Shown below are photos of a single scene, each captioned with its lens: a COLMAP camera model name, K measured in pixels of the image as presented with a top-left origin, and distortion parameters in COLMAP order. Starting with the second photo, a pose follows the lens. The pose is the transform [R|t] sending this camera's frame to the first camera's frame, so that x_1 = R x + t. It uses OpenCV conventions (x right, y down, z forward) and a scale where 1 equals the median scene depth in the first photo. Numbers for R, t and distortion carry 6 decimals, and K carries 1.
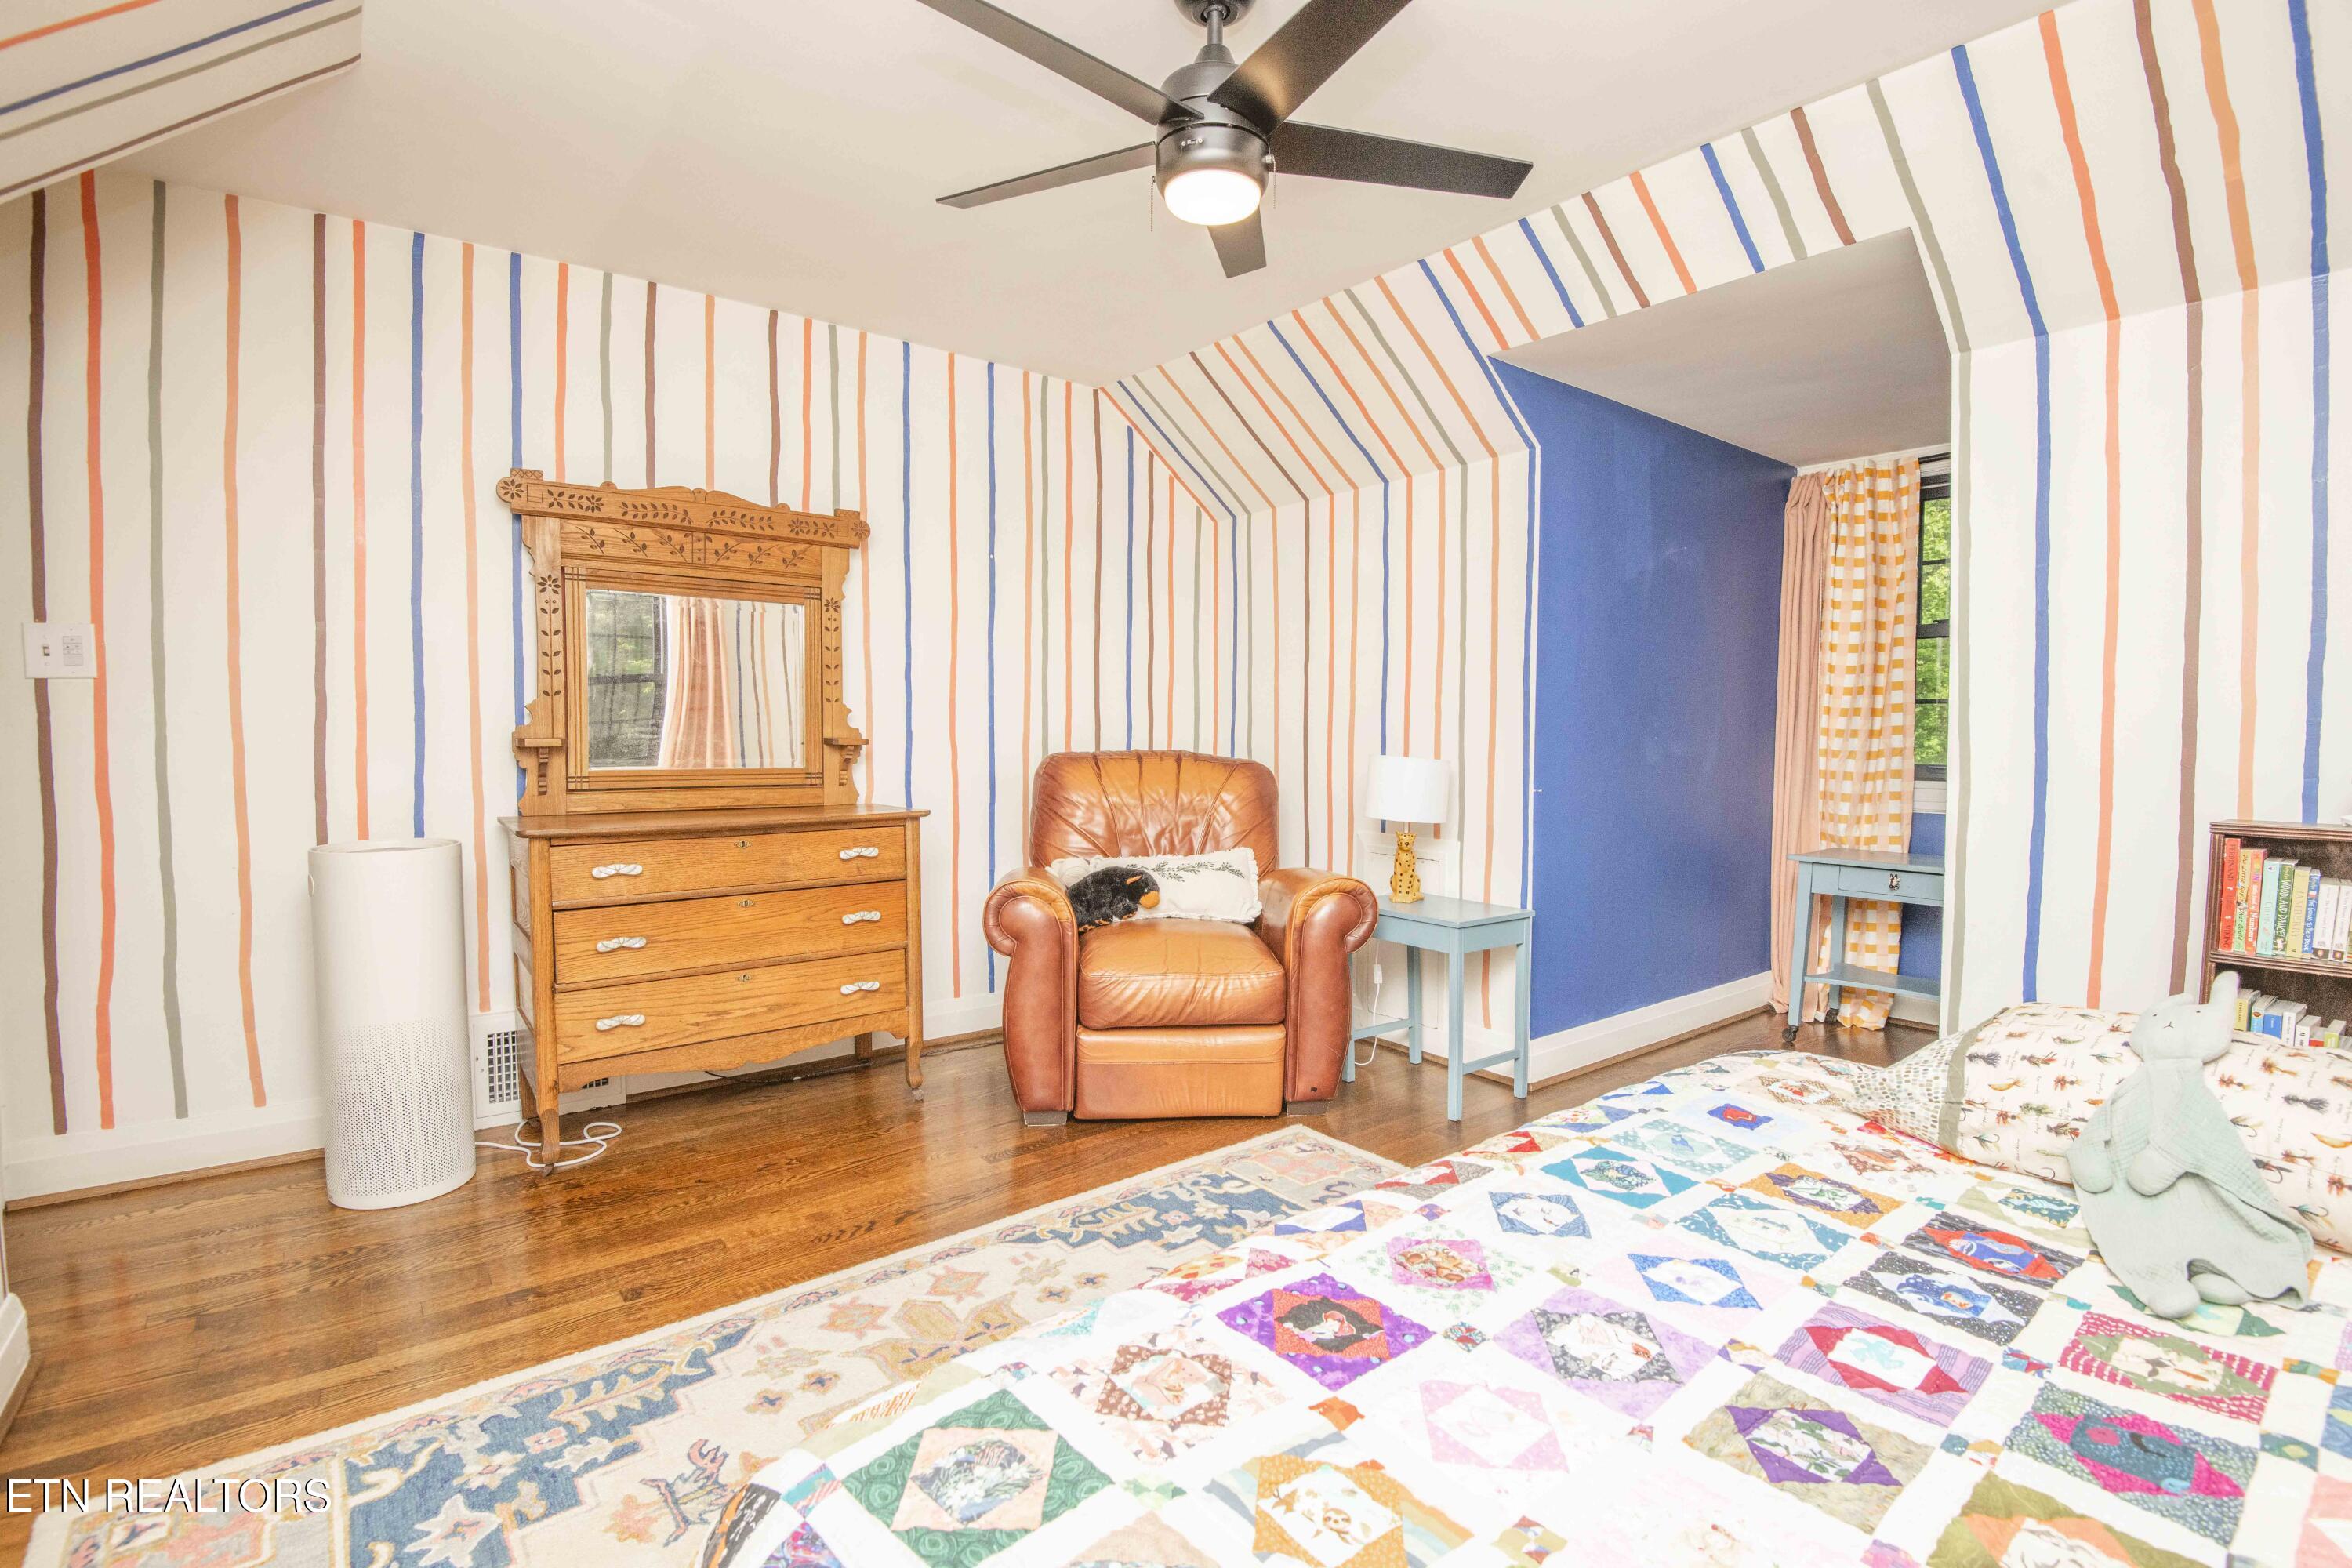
lens RADIAL K [[1092.8, 0, 1186.6], [0, 1092.8, 782.9], [0, 0, 1]] dist [-0.026050, -0.012109]
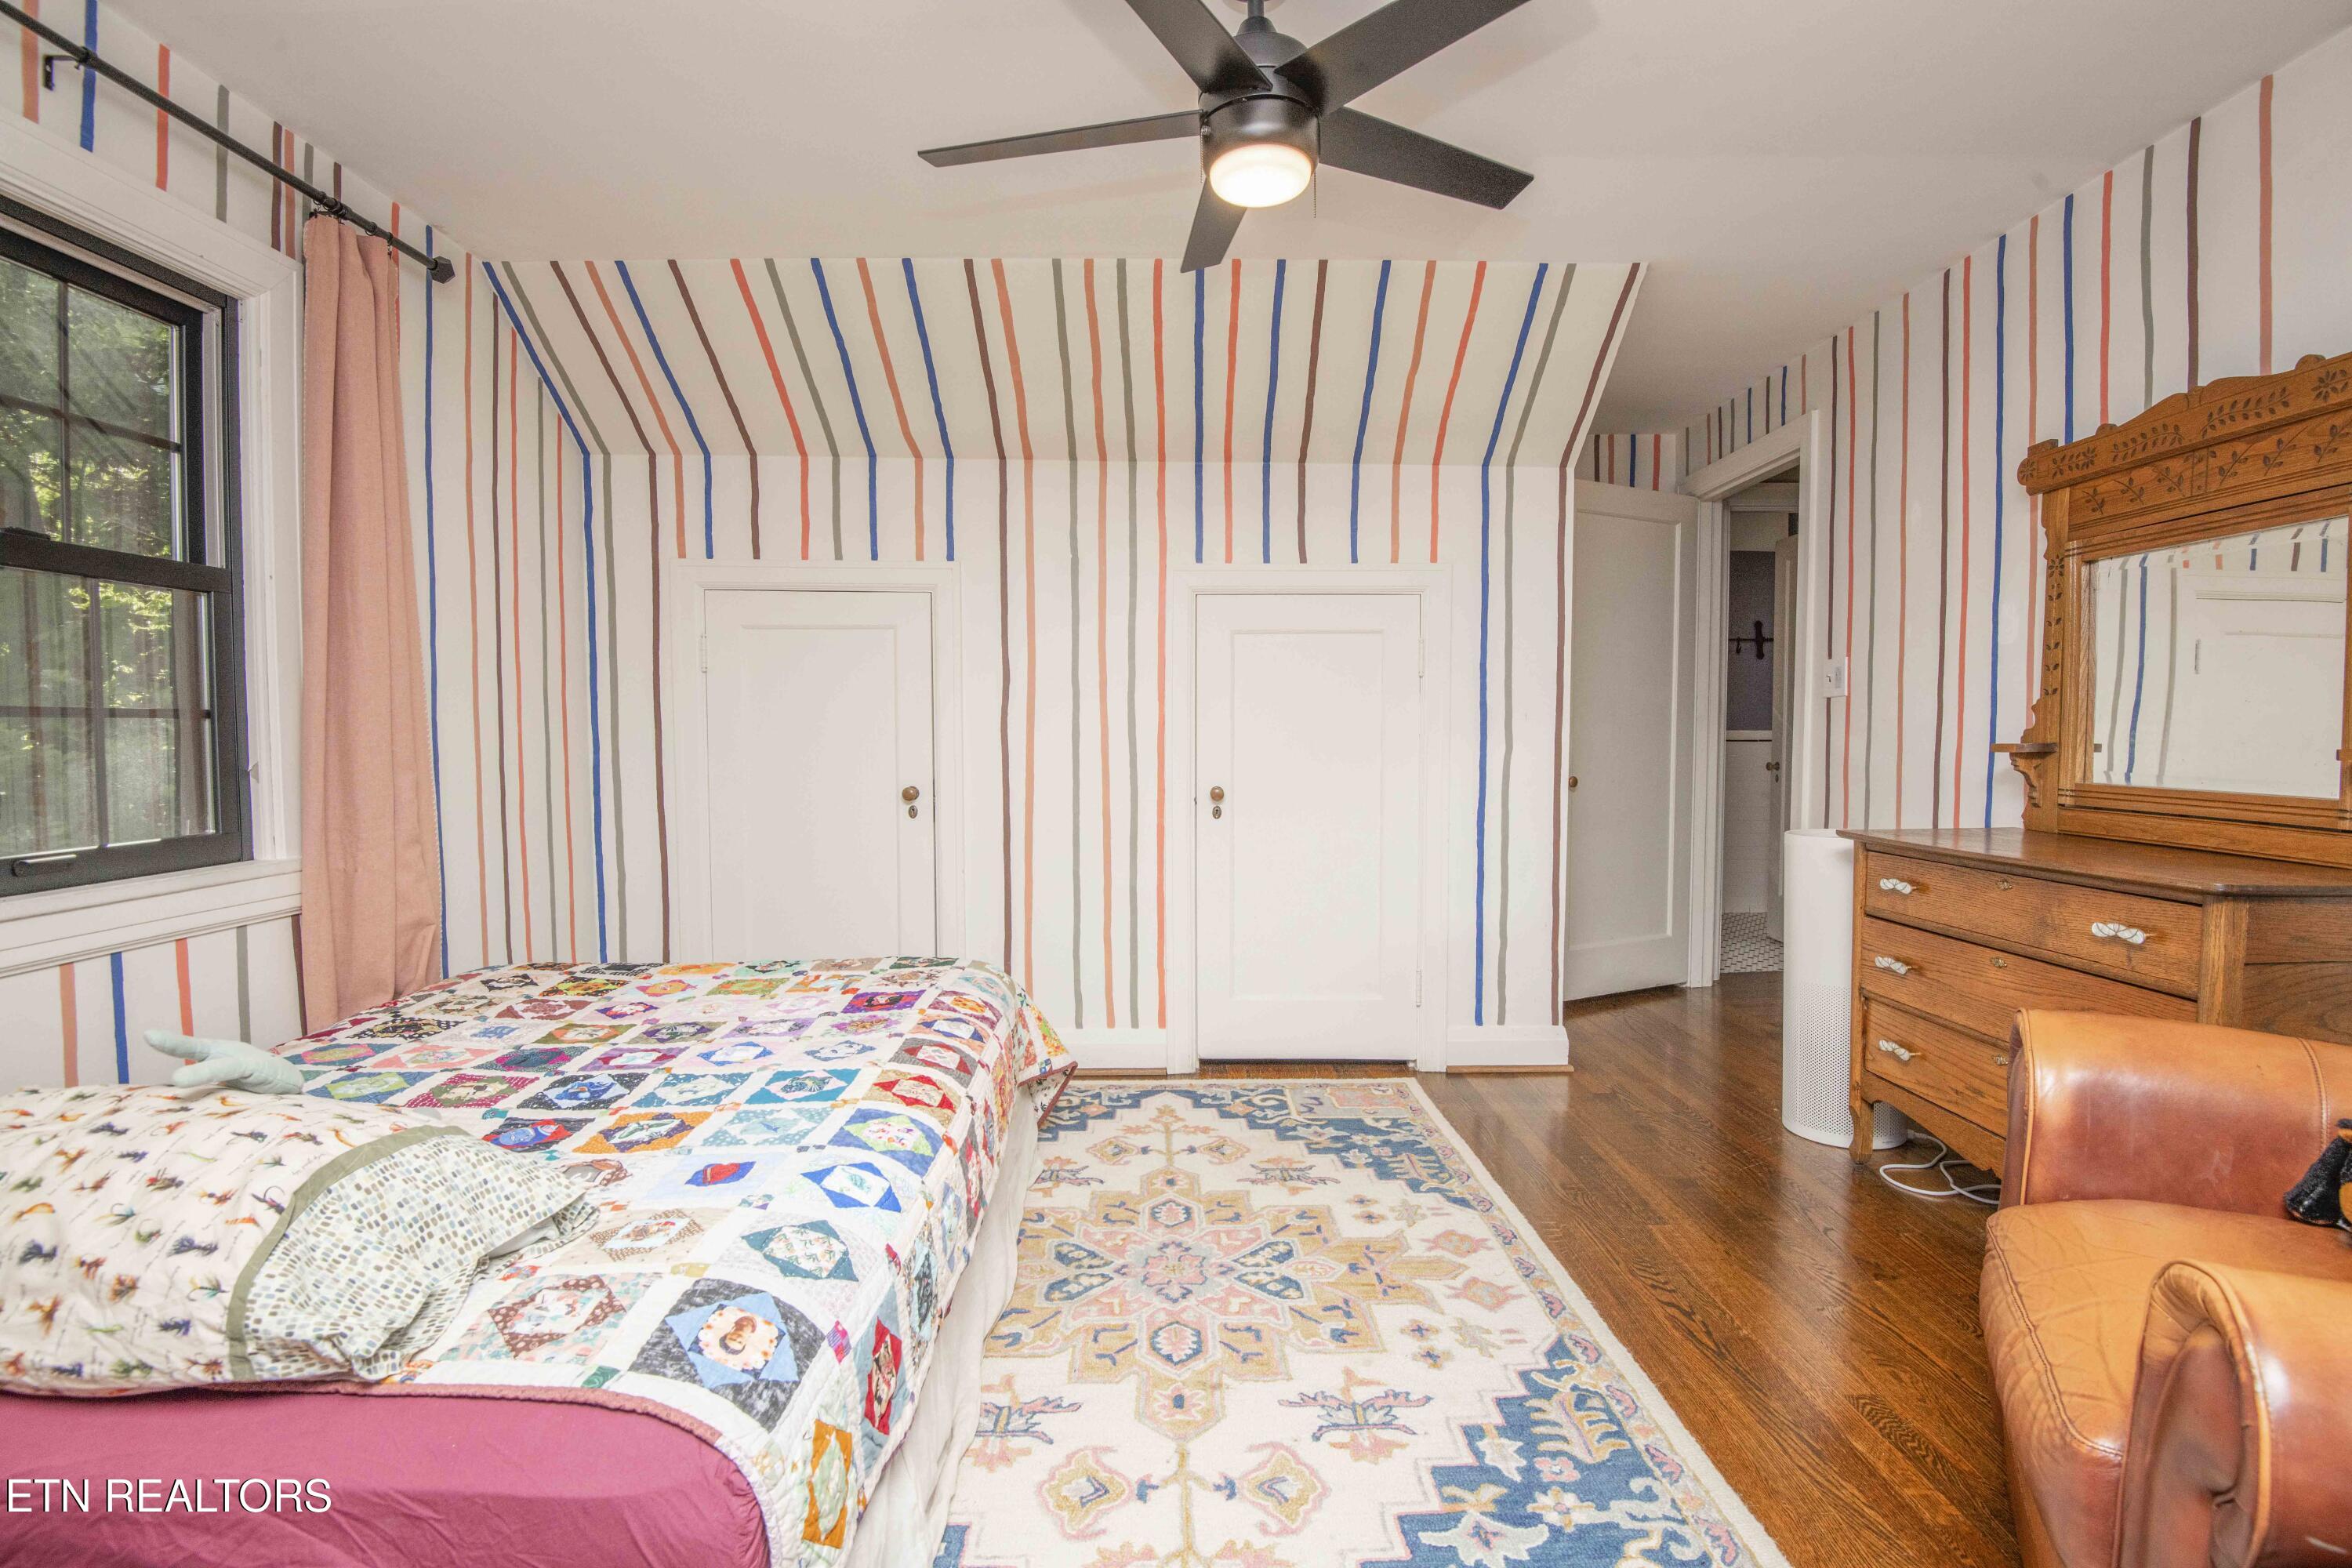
lens RADIAL K [[1092.8, 0, 1186.6], [0, 1092.8, 782.9], [0, 0, 1]] dist [-0.026050, -0.012109]
pose [[-0.617983, 0.036314, -0.785353, 0.920592], [-0.035235, 0.996650, 0.073810, -0.086498], [0.785402, 0.073285, -0.614633, 1.746298]]
